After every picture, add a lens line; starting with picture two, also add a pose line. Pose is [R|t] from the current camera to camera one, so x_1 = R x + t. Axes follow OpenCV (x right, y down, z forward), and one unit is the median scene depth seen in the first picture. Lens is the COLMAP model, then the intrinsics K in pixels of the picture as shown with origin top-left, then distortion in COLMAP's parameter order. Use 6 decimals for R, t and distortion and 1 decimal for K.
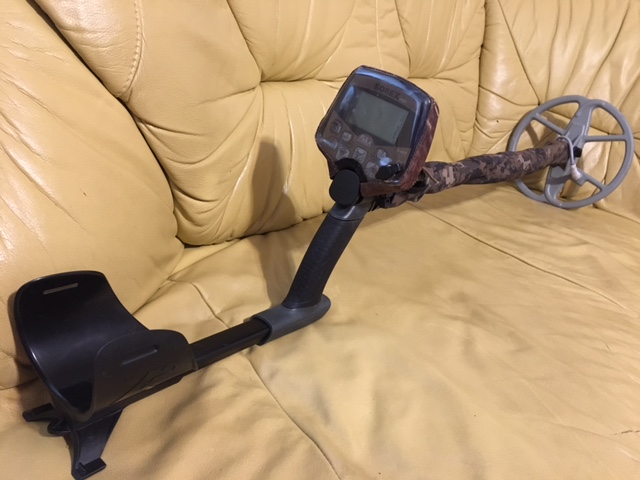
lens RADIAL K [[539.0, 0, 323.2], [0, 539.0, 244.4], [0, 0, 1]] dist [0.049463, -0.059049]
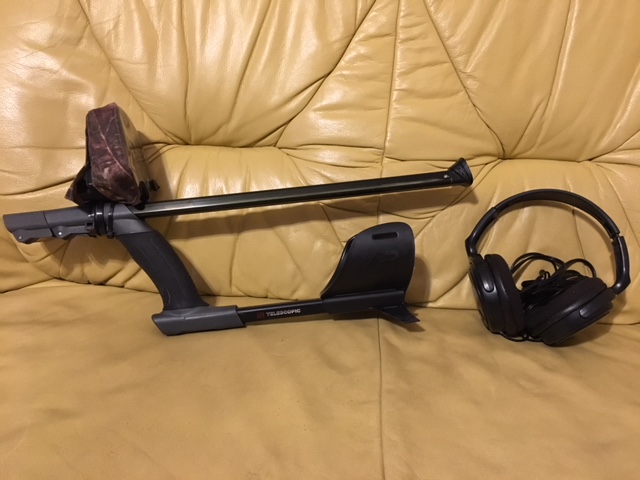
lens RADIAL K [[539.0, 0, 318.5], [0, 539.0, 243.1], [0, 0, 1]] dist [0.049463, -0.059049]
pose [[0.552170, 0.117719, -0.825379, 0.680073], [-0.296856, 0.952862, -0.062692, -0.108021], [0.779092, 0.279636, 0.561087, 0.539790]]
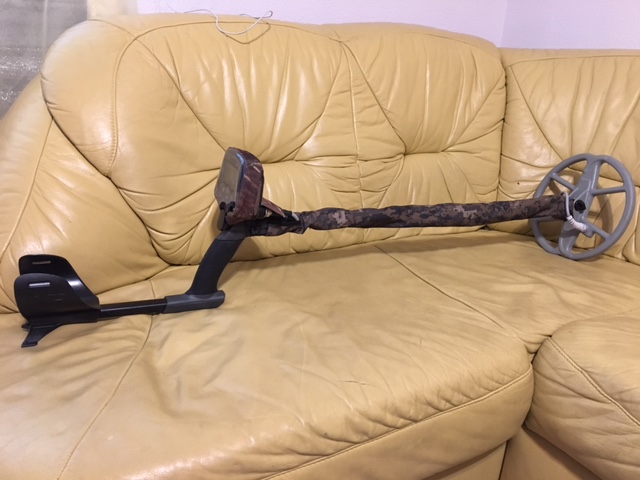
lens RADIAL K [[539.0, 0, 321.2], [0, 539.0, 244.2], [0, 0, 1]] dist [0.049463, -0.059049]
pose [[0.887567, -0.025765, -0.459958, 0.622787], [-0.056159, 0.984937, -0.163539, 0.126716], [0.457243, 0.170982, 0.872751, -0.154296]]
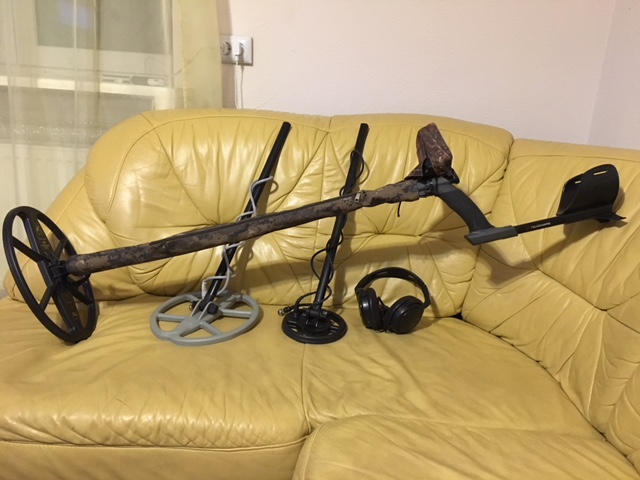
lens RADIAL K [[539.0, 0, 323.1], [0, 539.0, 237.8], [0, 0, 1]] dist [0.049463, -0.059049]
pose [[0.573421, 0.033248, -0.818586, 1.334863], [-0.301419, 0.937655, -0.173060, -0.028526], [0.761797, 0.345974, 0.547693, 0.193518]]
